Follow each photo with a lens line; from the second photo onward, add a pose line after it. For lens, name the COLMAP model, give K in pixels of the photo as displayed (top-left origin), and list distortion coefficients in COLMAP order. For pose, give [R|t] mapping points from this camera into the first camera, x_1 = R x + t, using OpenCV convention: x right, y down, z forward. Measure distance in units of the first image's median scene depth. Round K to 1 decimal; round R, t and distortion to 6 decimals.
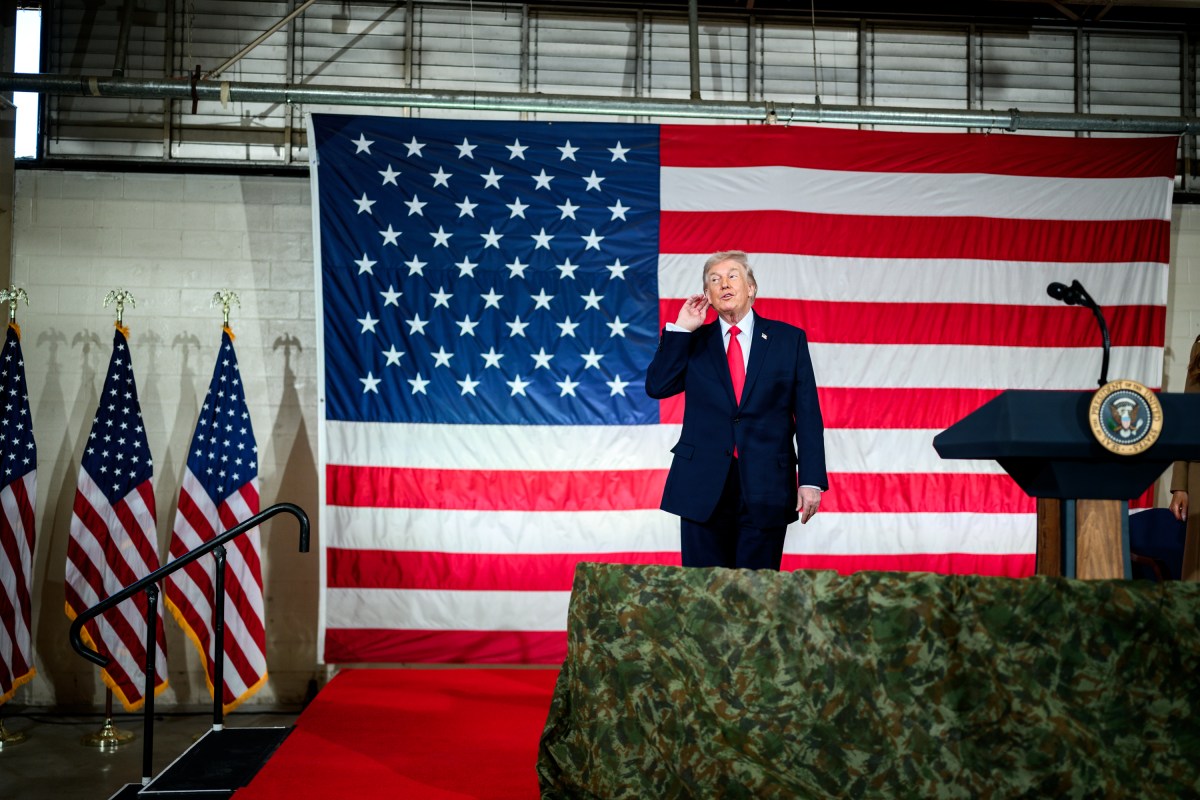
lens RADIAL K [[1228.8, 0, 615.6], [0, 1228.8, 413.8], [0, 0, 1]] dist [0.001124, -0.004109]
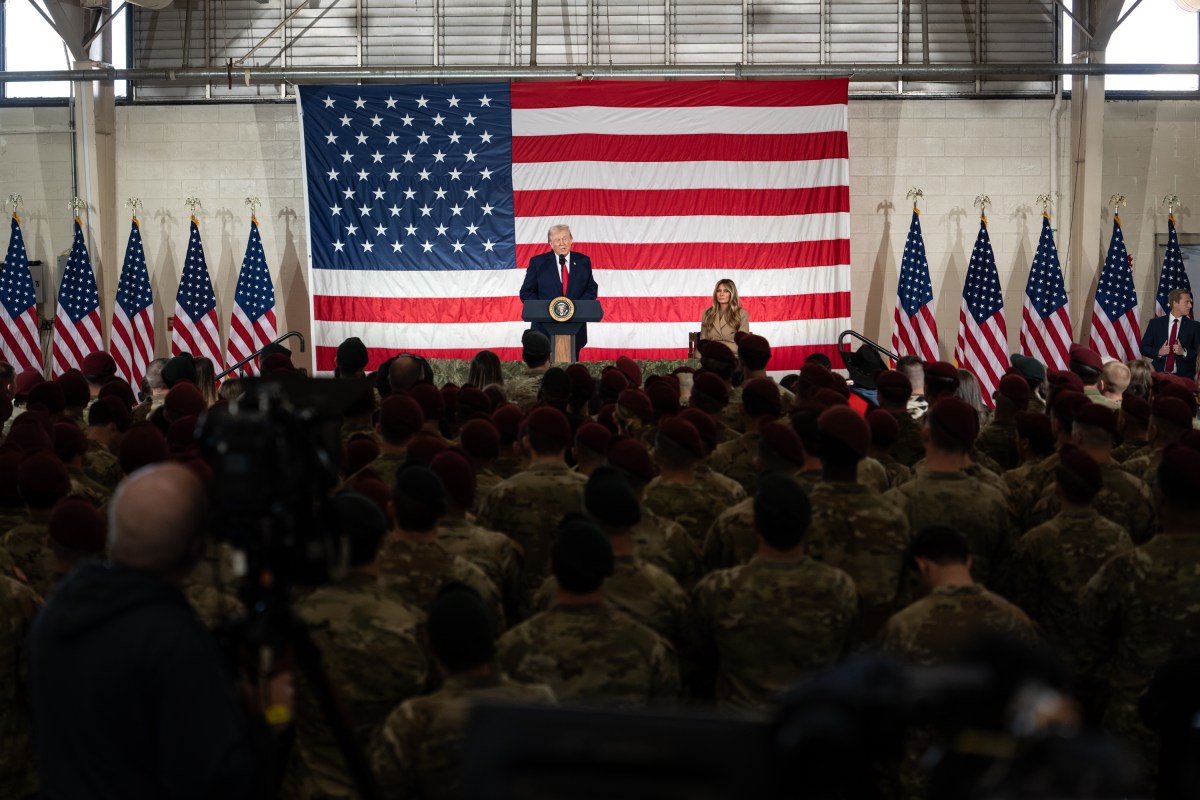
lens RADIAL K [[2535.7, 0, 600.0], [0, 2535.7, 400.0], [0, 0, 1]] dist [-0.191328, -0.007323]
pose [[0.991695, -0.001828, -0.128599, 0.575594], [0.020020, 0.989905, 0.140310, -0.286610], [0.127044, -0.141719, 0.981721, -2.278626]]
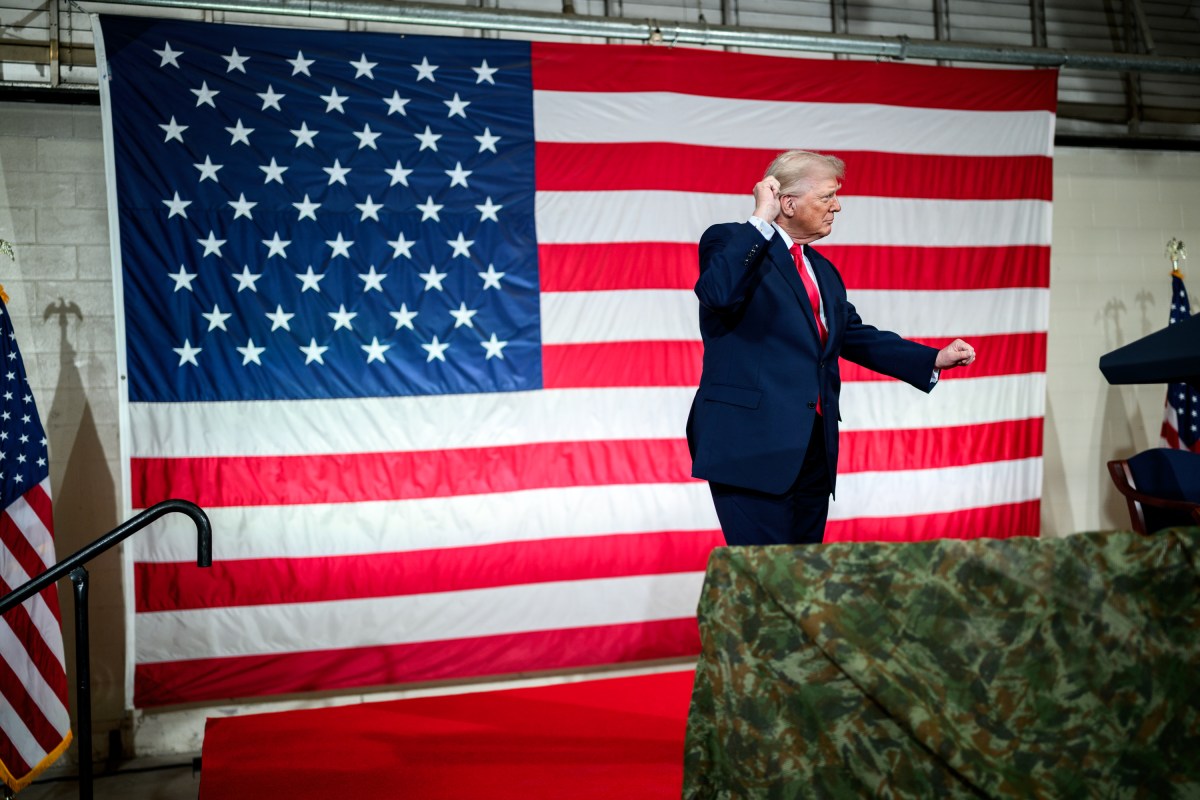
lens RADIAL K [[1228.8, 0, 626.1], [0, 1228.8, 378.3], [0, 0, 1]] dist [0.001597, -0.001709]
pose [[0.971242, -0.040023, 0.234708, -0.110797], [0.044377, 0.998926, -0.013294, 0.014692], [-0.233924, 0.023327, 0.971975, 0.153677]]
